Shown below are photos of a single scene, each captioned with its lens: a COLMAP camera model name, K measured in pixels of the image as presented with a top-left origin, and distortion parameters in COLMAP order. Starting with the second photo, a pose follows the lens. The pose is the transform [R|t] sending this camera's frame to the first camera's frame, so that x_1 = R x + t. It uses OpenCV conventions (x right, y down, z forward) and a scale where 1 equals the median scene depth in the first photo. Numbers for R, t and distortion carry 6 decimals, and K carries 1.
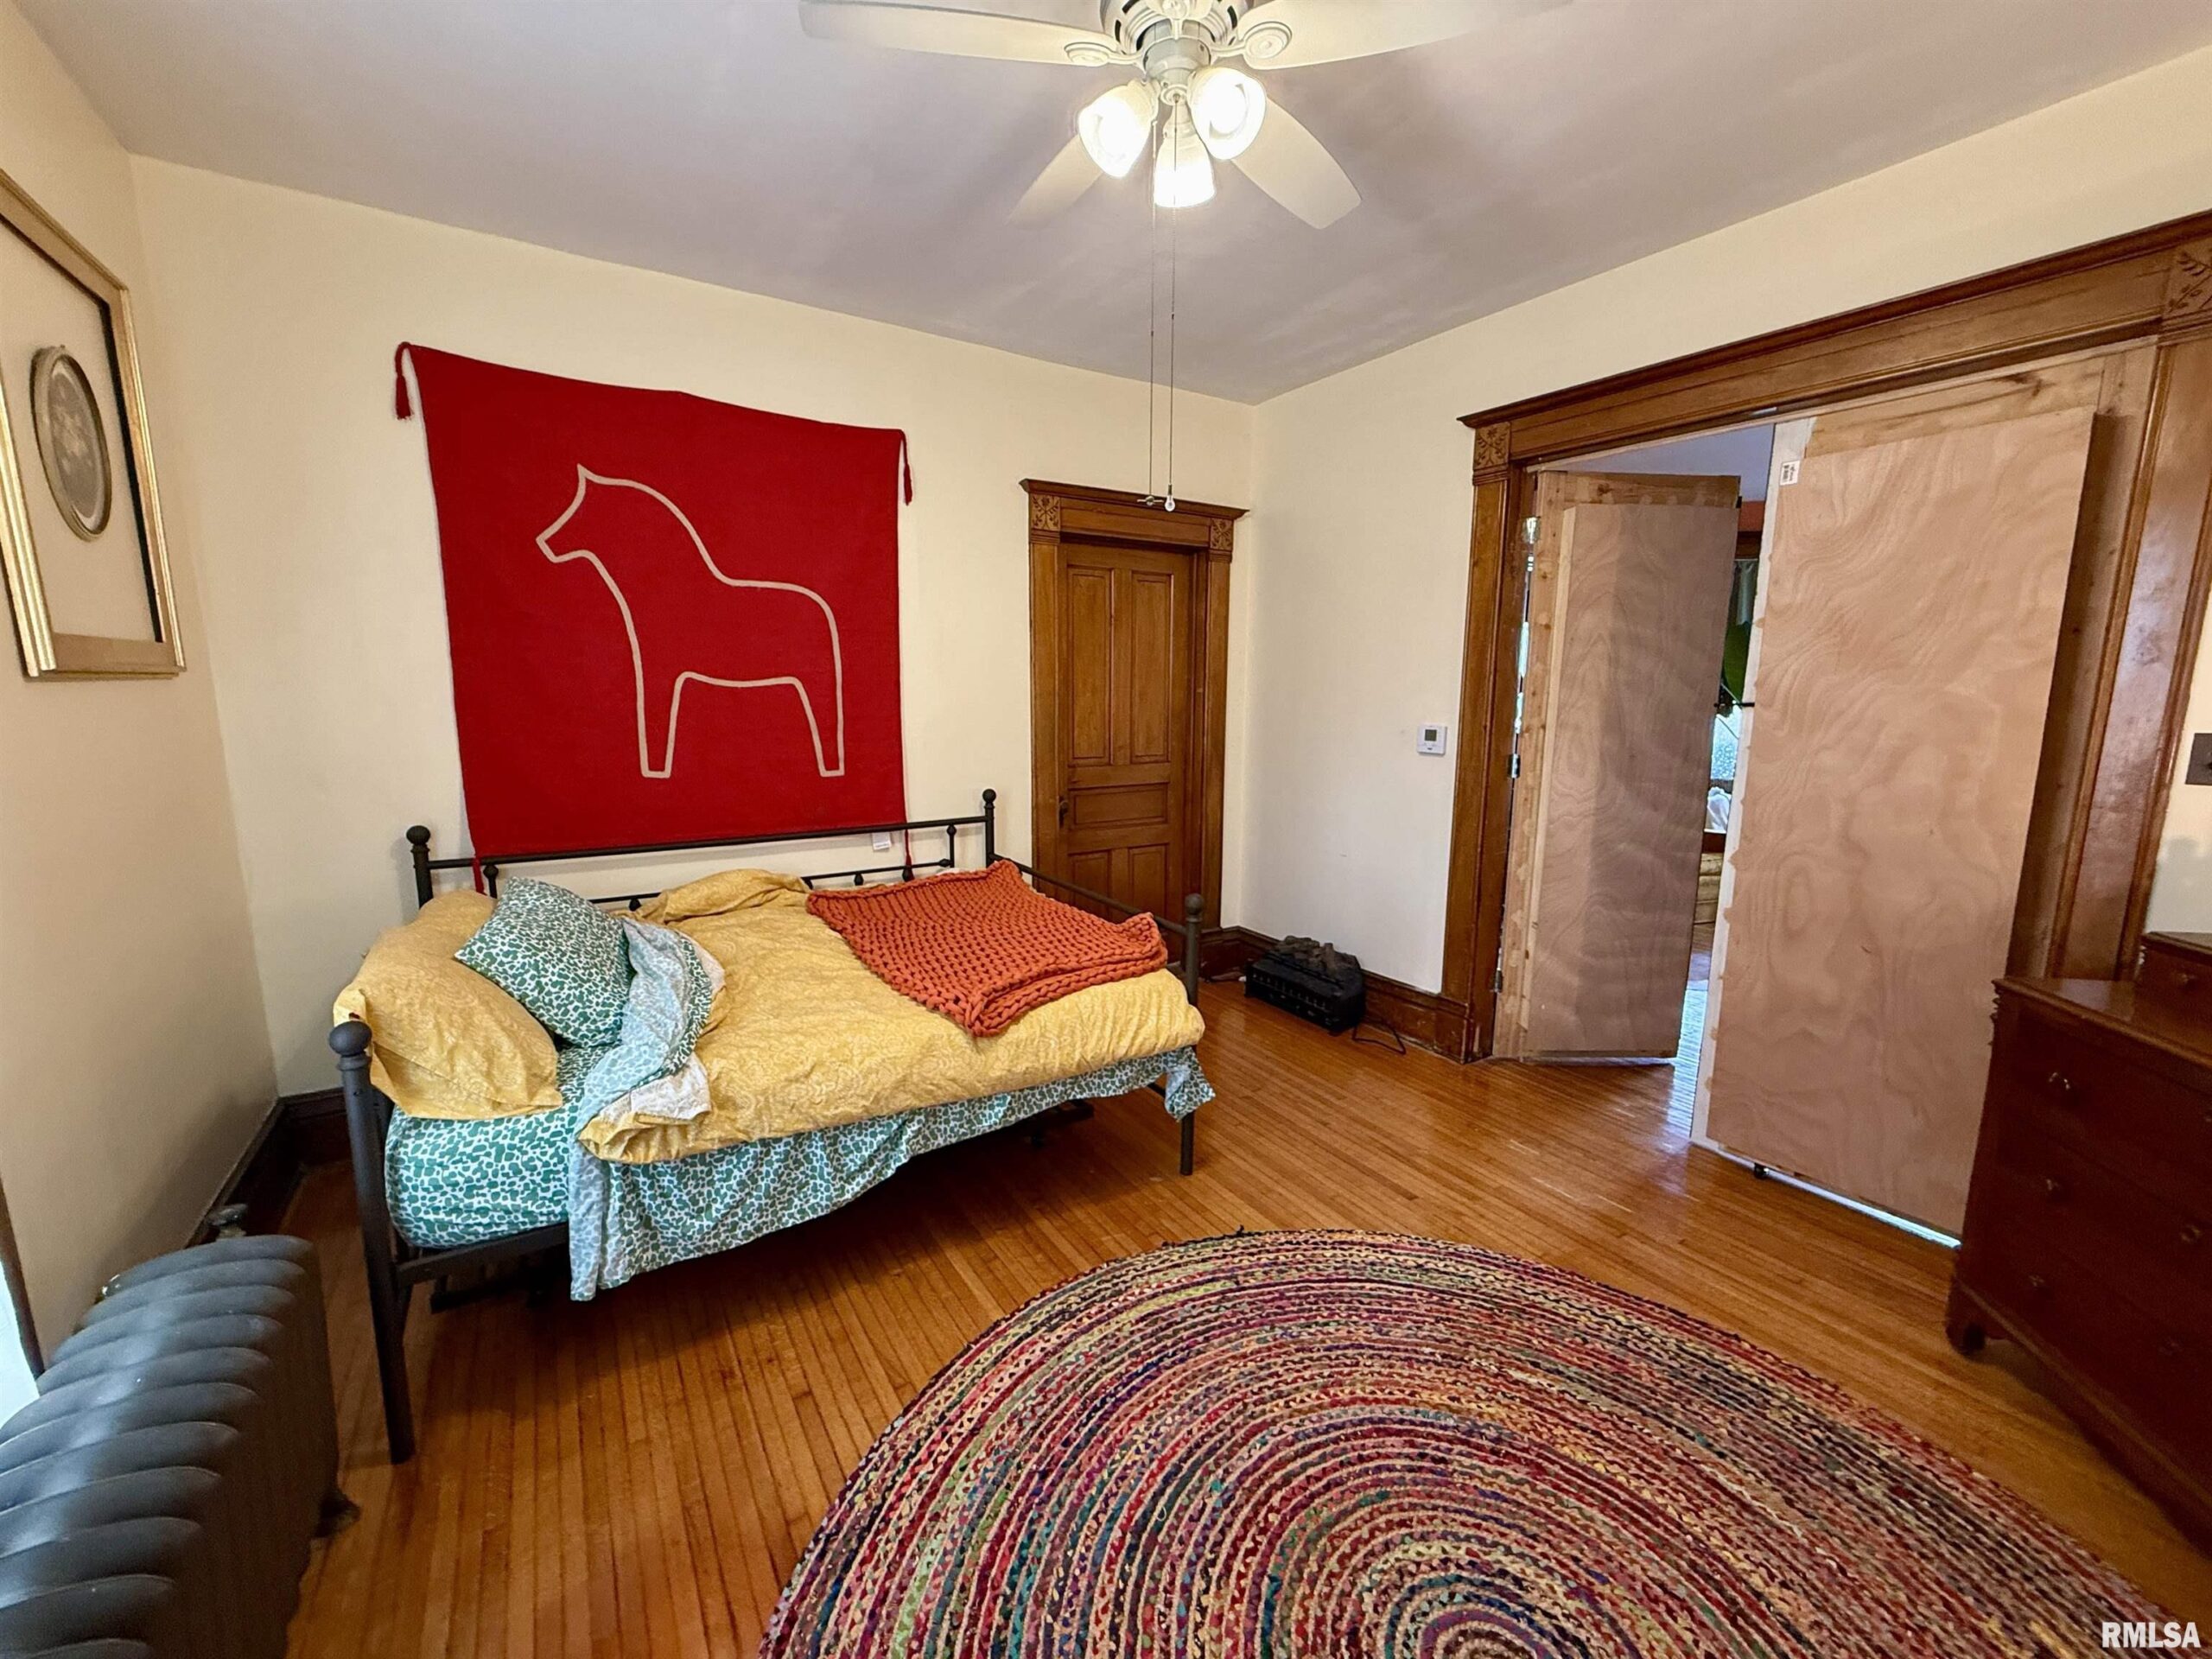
lens RADIAL K [[877.0, 0, 1099.0], [0, 877.0, 826.8], [0, 0, 1]] dist [0.001637, 0.000091]
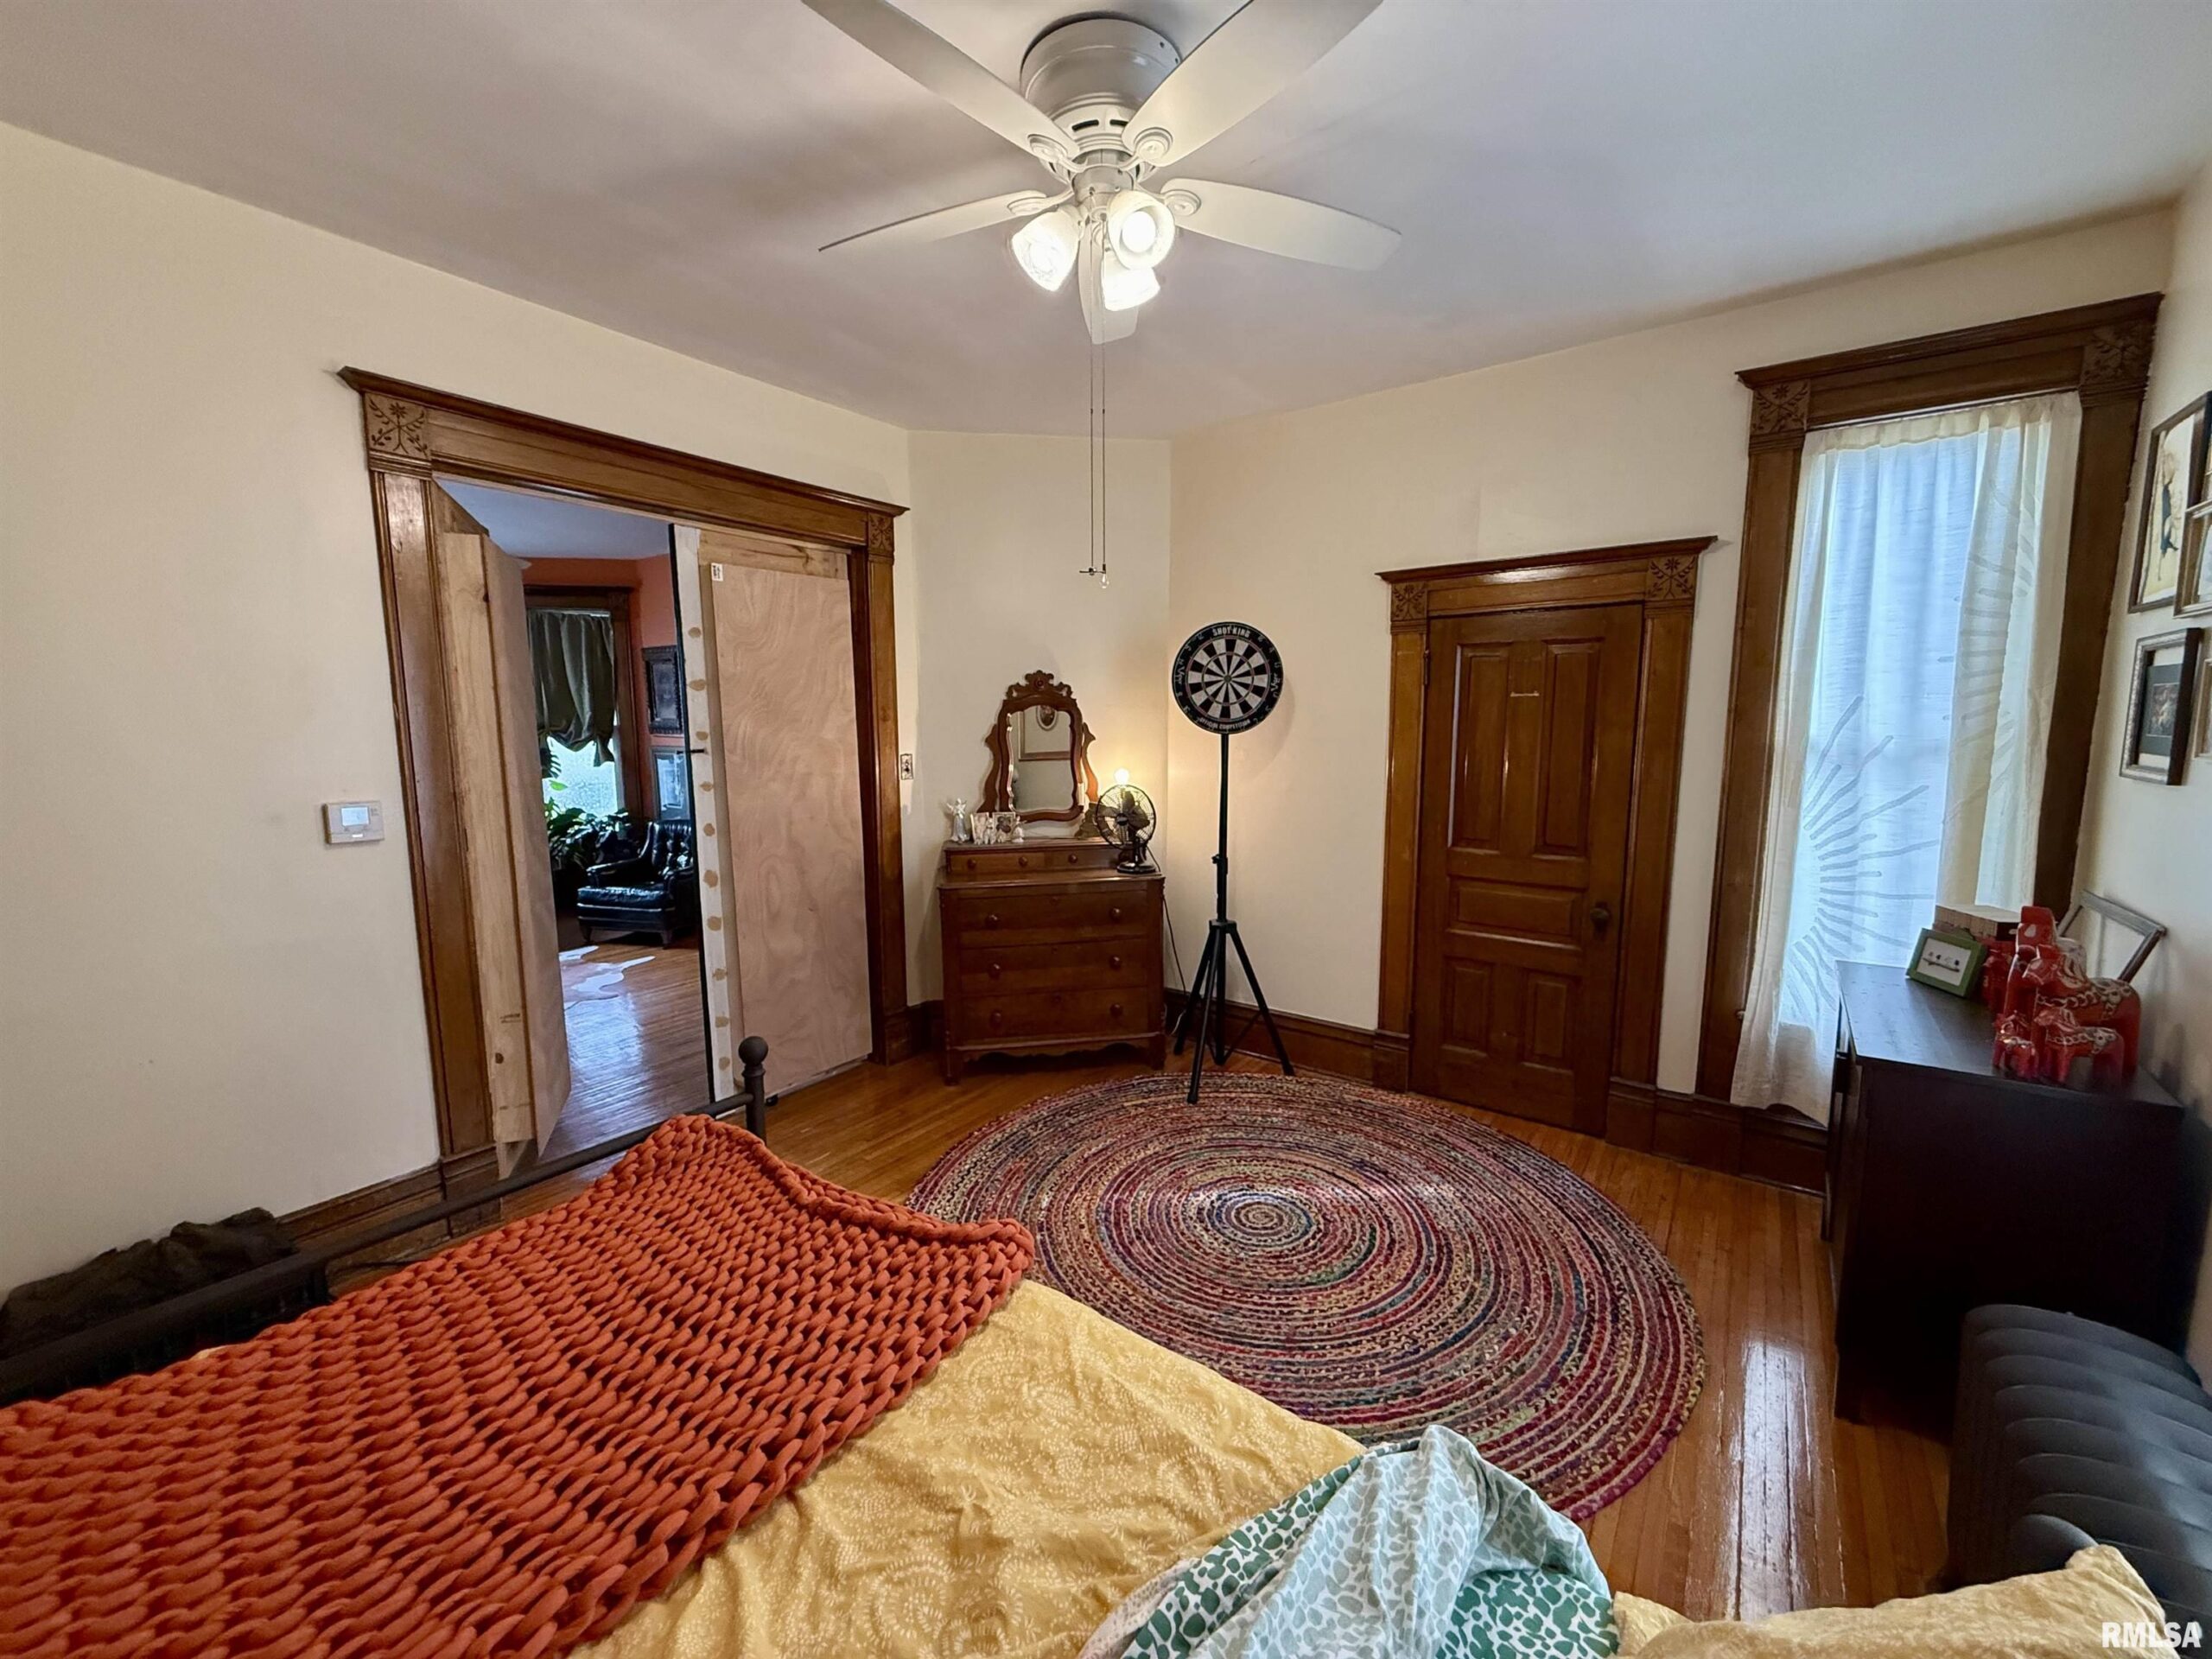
lens RADIAL K [[877.0, 0, 1100.2], [0, 877.0, 830.8], [0, 0, 1]] dist [0.001637, 0.000091]
pose [[-0.352772, -0.119172, 0.928089, -0.761087], [0.149684, 0.971896, 0.181693, -0.213191], [-0.923659, 0.203016, -0.325020, 1.139152]]
